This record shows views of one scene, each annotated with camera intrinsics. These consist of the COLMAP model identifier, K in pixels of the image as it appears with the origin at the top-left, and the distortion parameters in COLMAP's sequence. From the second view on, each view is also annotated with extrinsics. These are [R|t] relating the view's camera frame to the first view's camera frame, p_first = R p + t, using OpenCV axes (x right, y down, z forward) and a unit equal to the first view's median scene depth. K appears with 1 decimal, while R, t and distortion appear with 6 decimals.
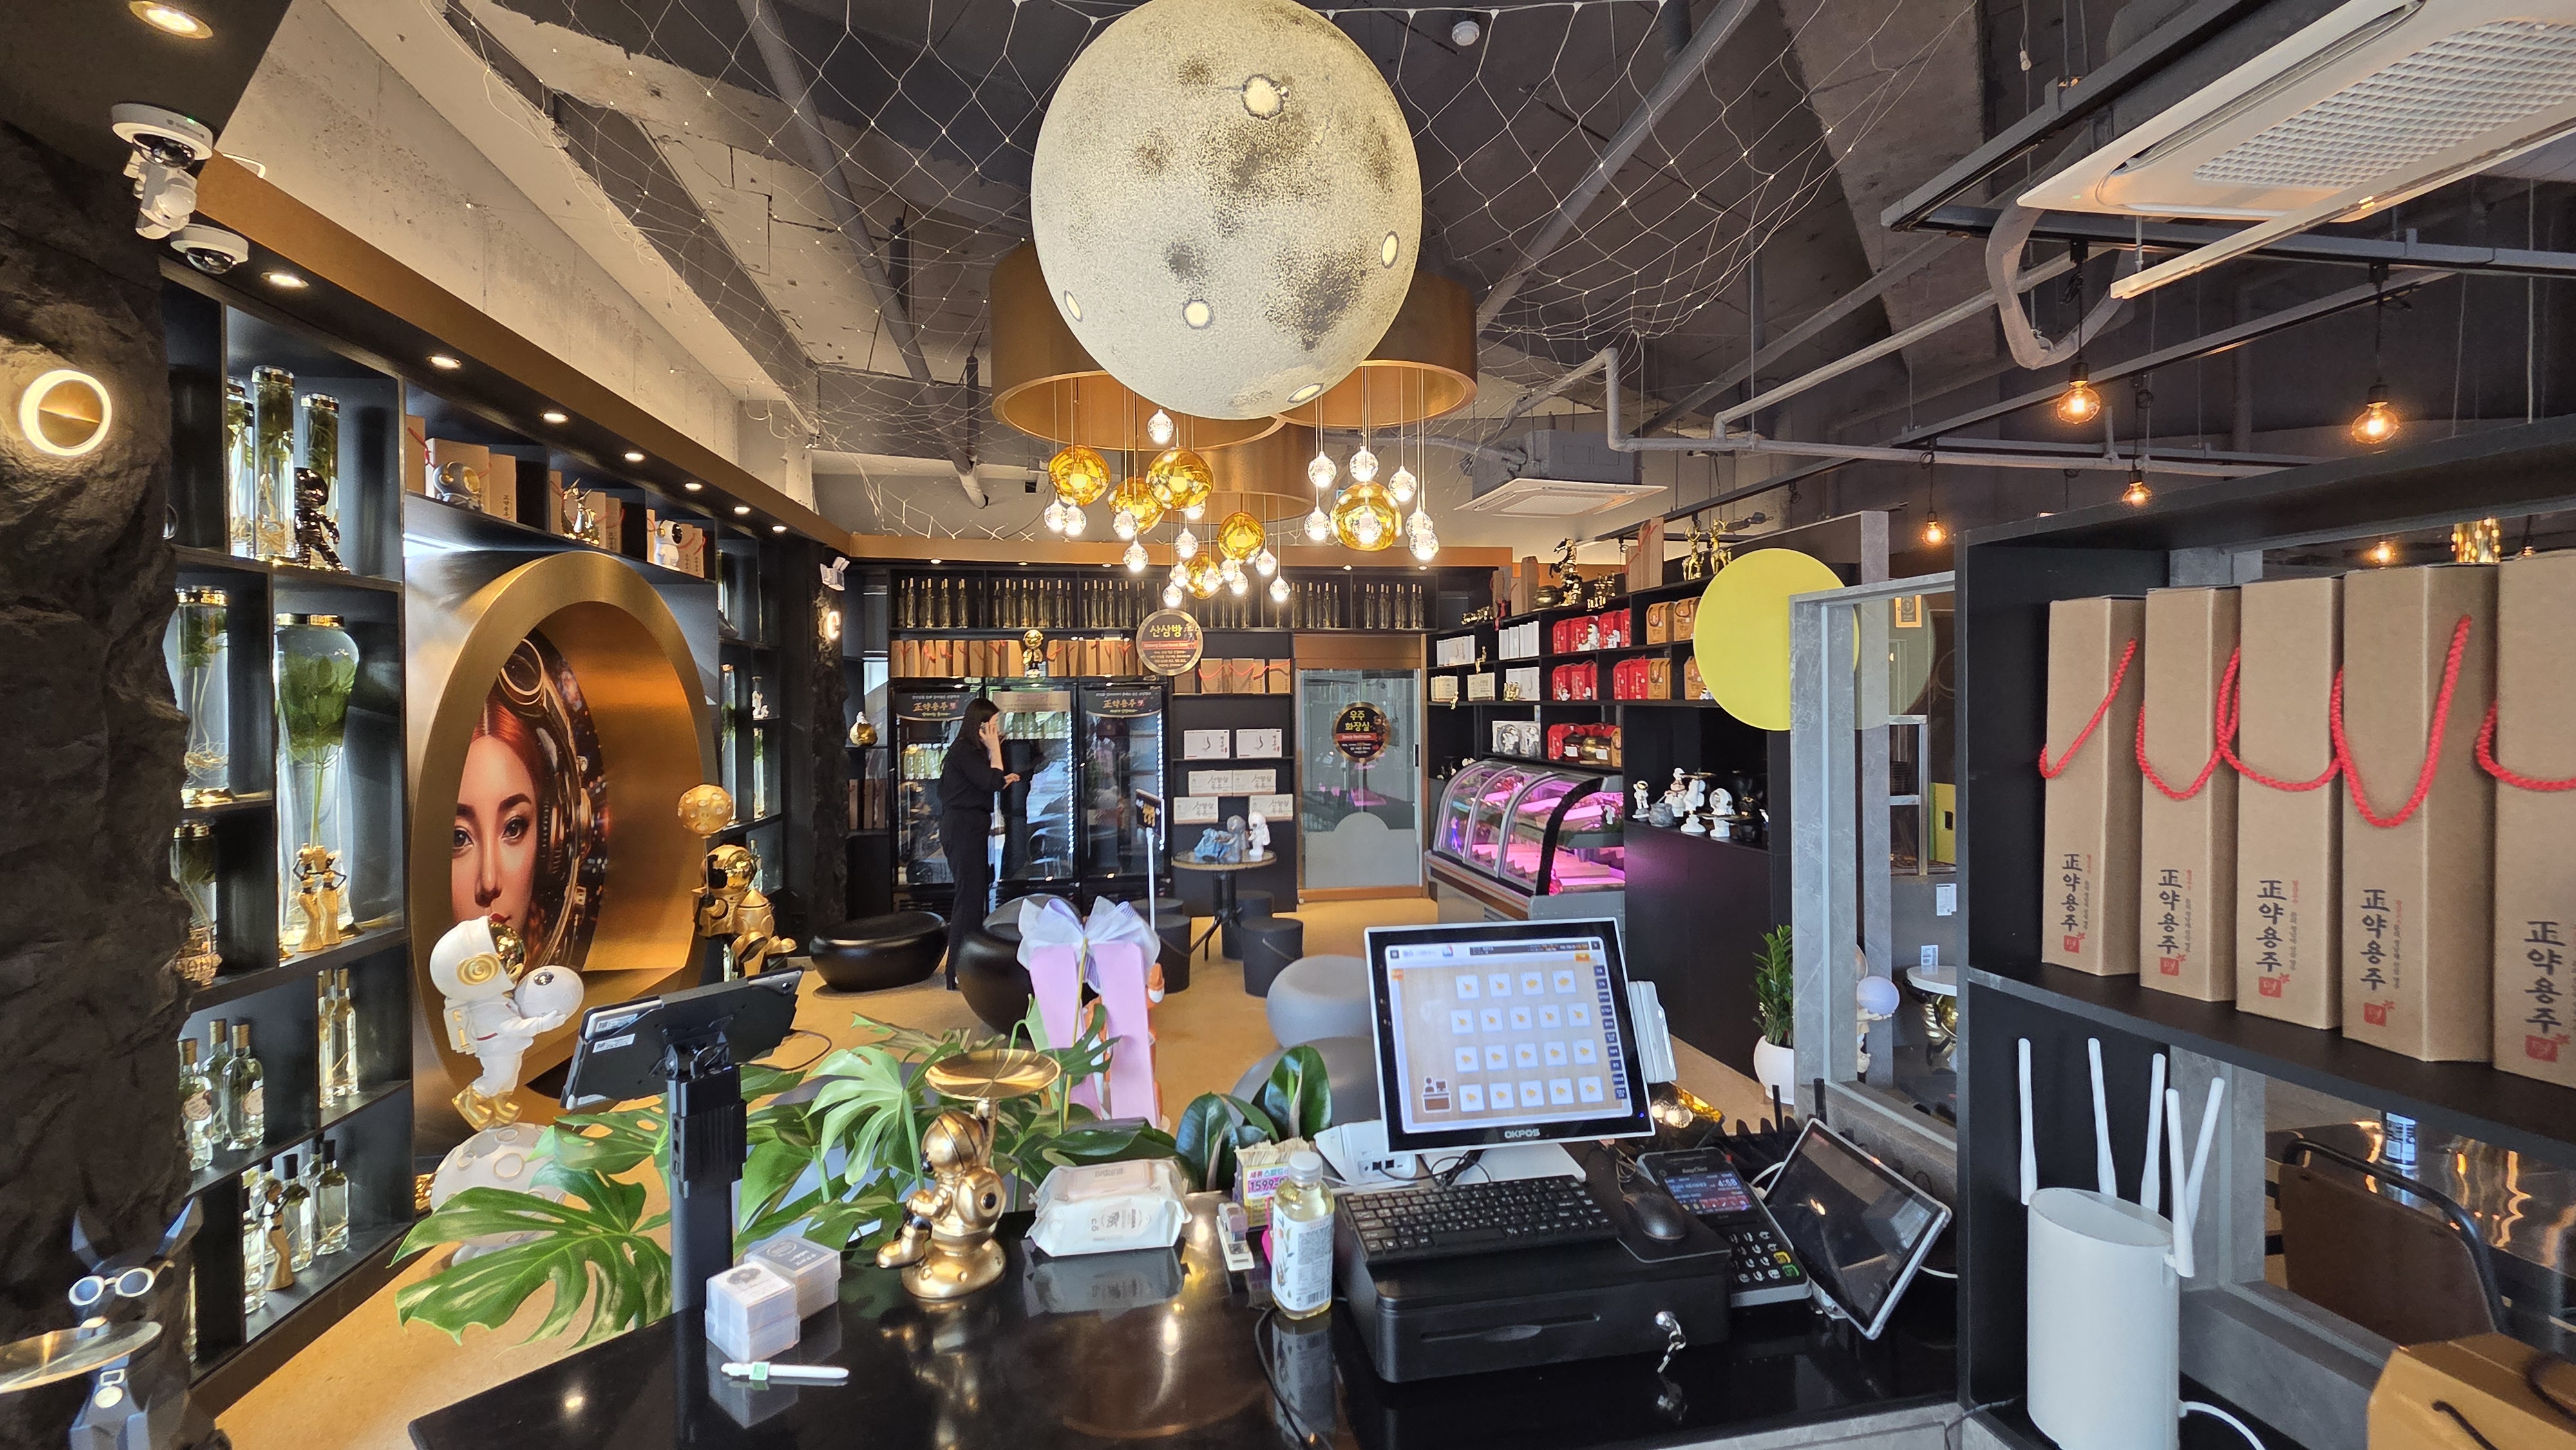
lens RADIAL K [[1056.7, 0, 1292.7], [0, 1056.7, 713.4], [0, 0, 1]] dist [-0.000023, -0.000954]
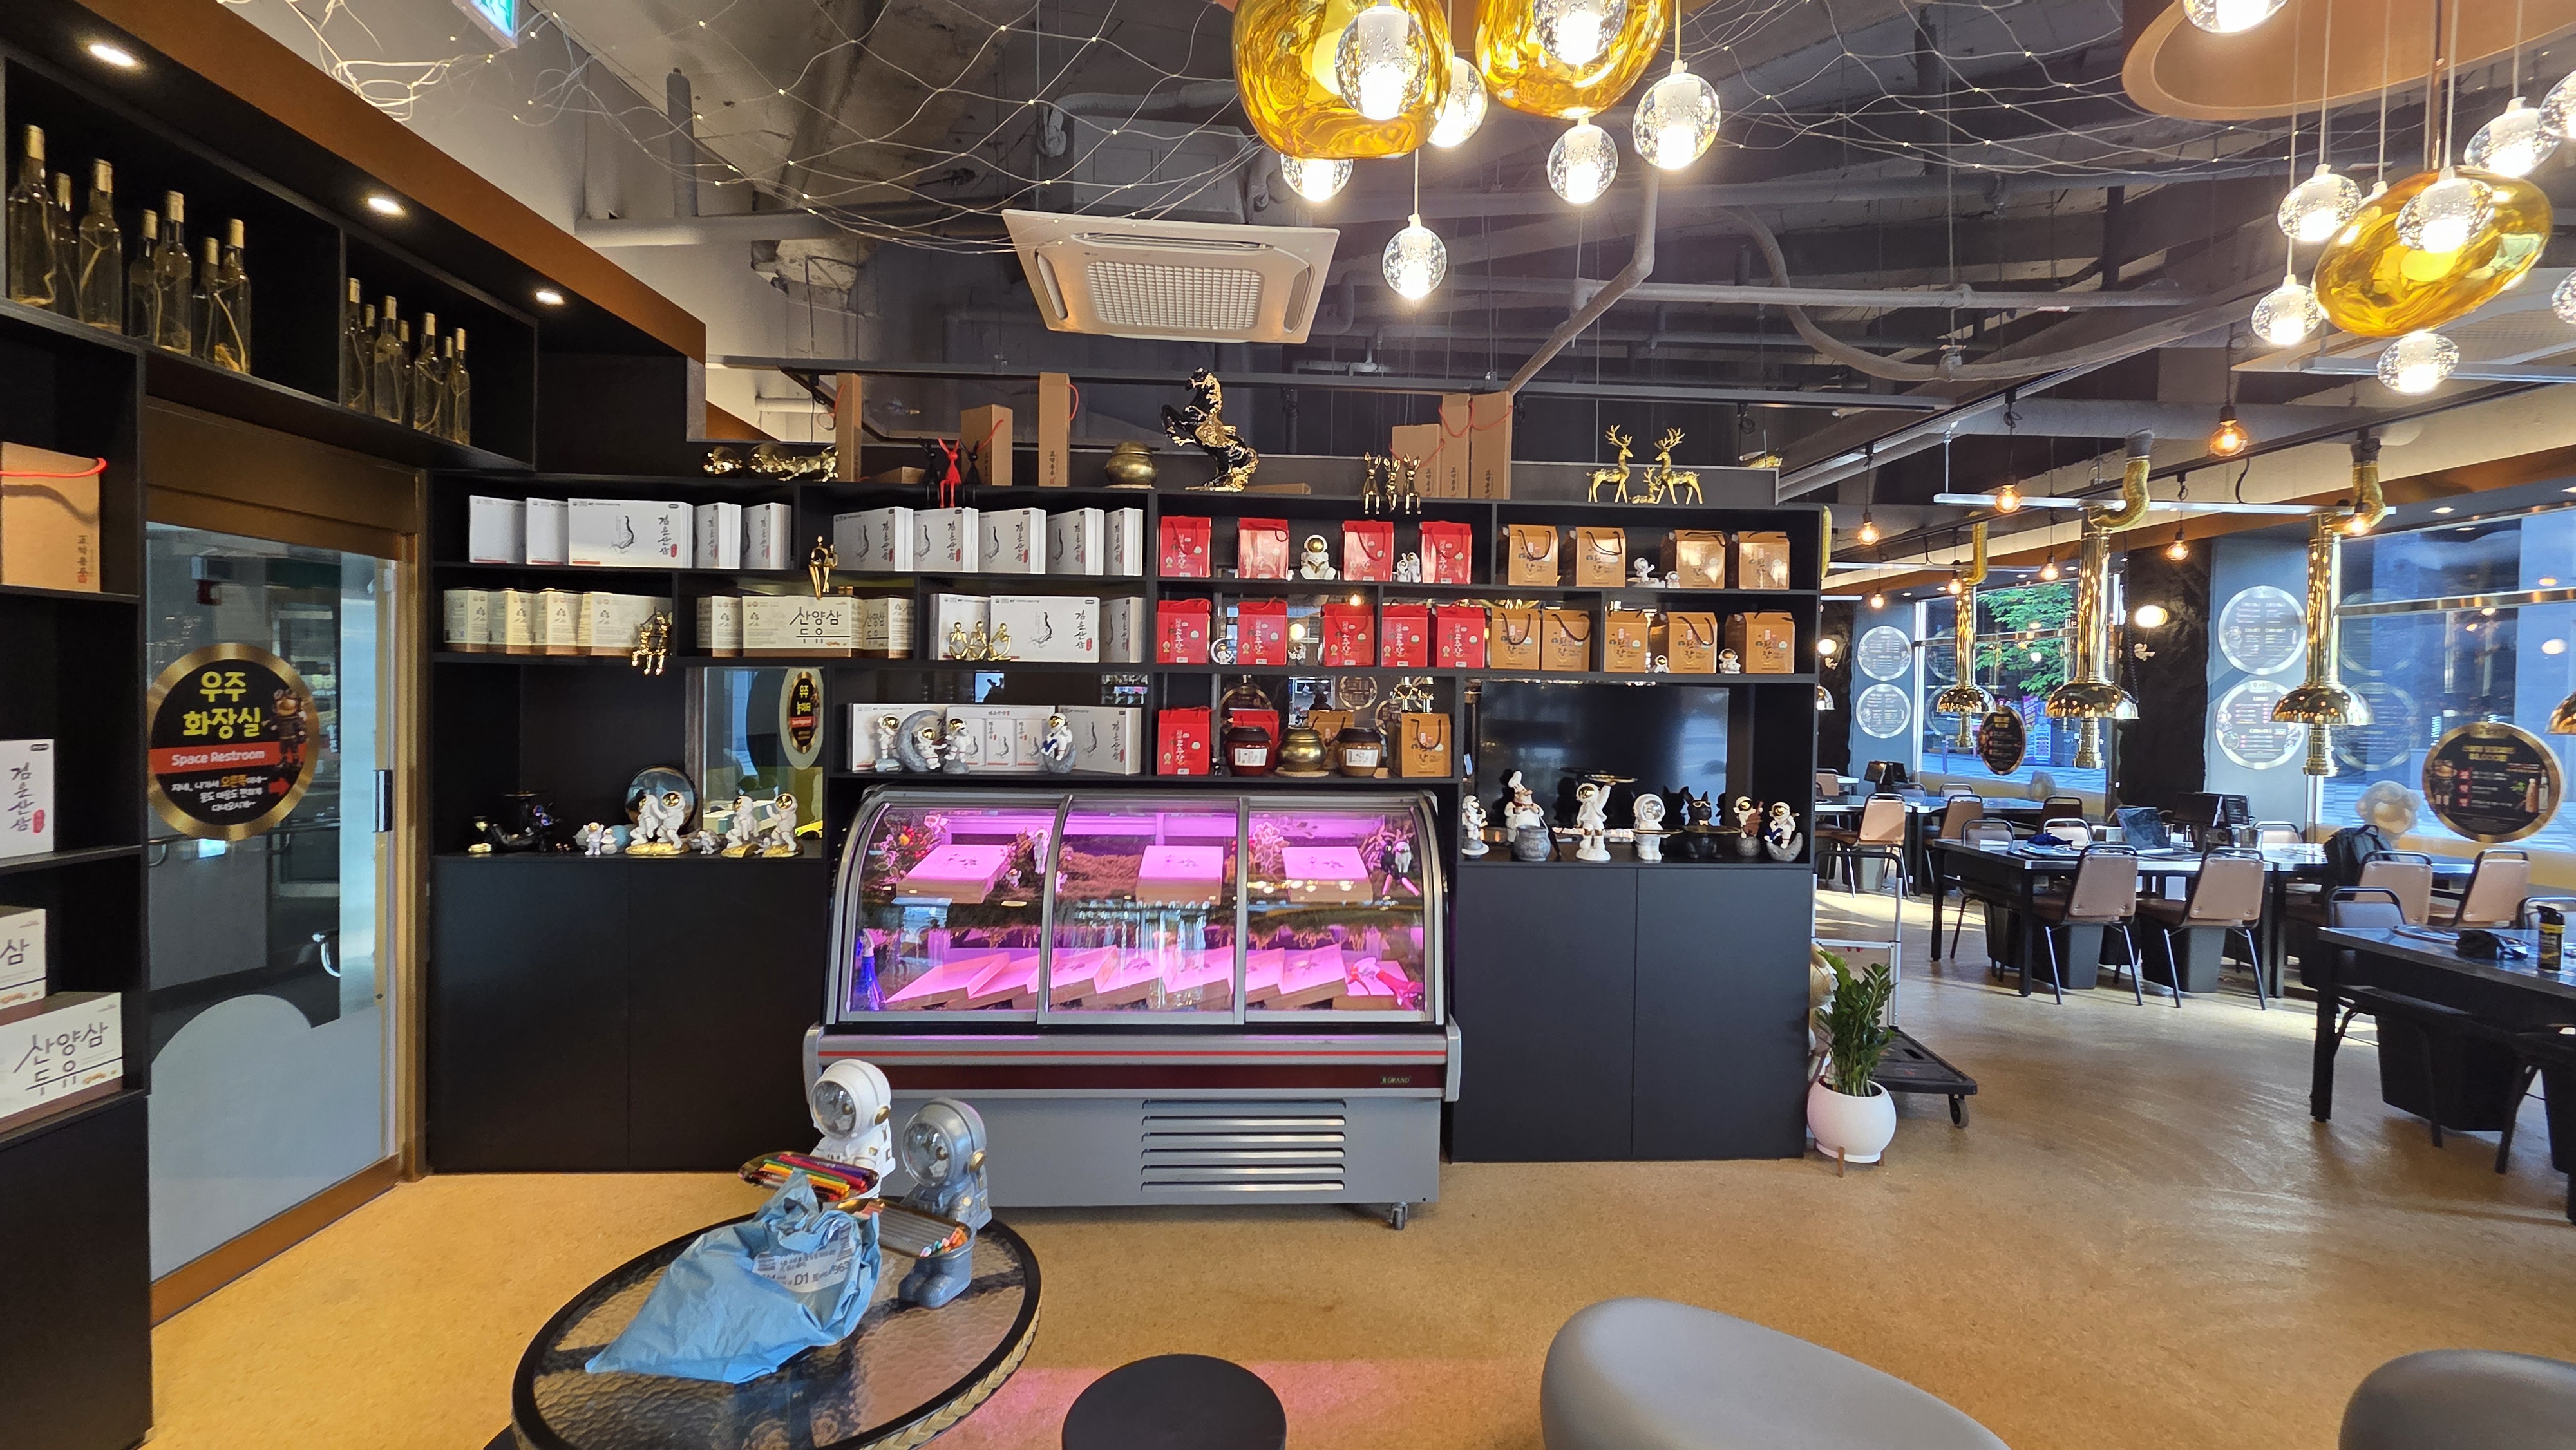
lens RADIAL K [[1029.8, 0, 1293.3], [0, 1029.8, 699.5], [0, 0, 1]] dist [0.000483, -0.000048]
pose [[0.124525, 0.001887, 0.992215, -0.225560], [-0.005950, 0.999982, -0.001155, 0.004877], [-0.992199, -0.005759, 0.124534, 0.758406]]
